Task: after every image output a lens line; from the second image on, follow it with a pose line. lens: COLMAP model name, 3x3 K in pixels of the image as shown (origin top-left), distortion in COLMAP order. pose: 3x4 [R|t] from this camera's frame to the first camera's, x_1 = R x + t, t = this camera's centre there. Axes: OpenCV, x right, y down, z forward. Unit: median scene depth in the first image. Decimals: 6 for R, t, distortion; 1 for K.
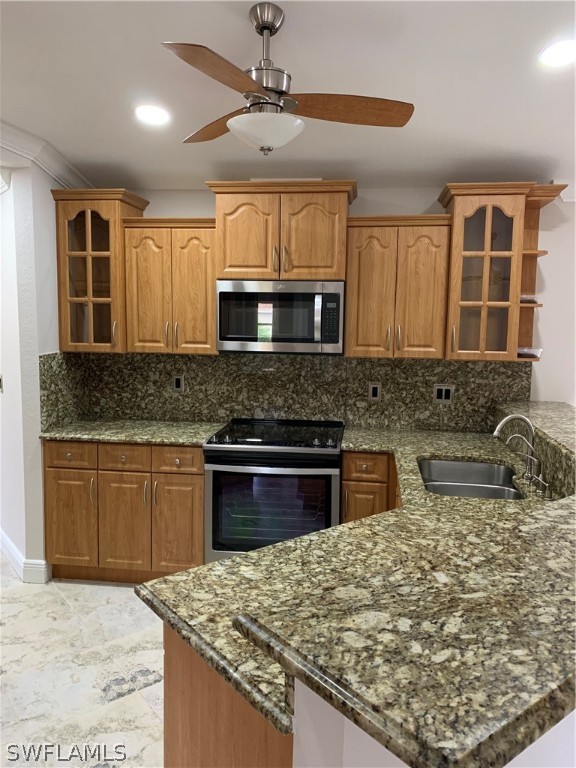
lens RADIAL K [[582.9, 0, 294.8], [0, 582.9, 379.9], [0, 0, 1]] dist [0.049353, -0.072883]
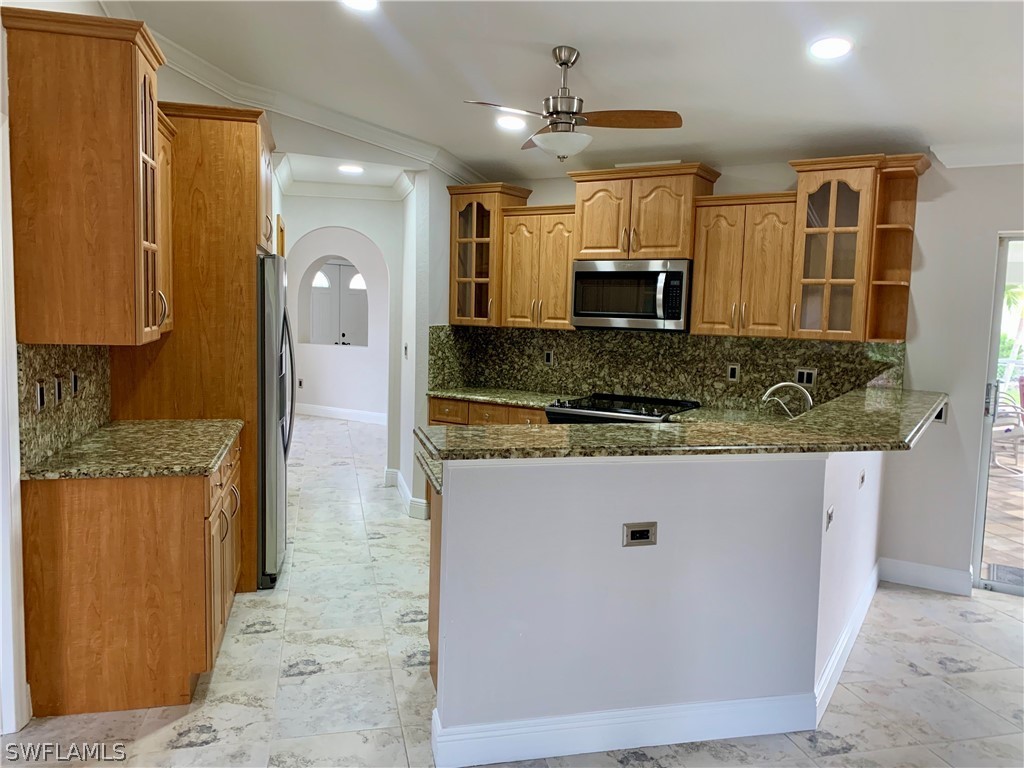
lens RADIAL K [[777.2, 0, 510.1], [0, 777.2, 385.4], [0, 0, 1]] dist [0.049353, -0.072883]
pose [[0.910031, 0.052221, -0.411238, 0.364095], [-0.057574, 0.998341, -0.000632, 0.068994], [0.410522, 0.024251, 0.911528, -0.367143]]
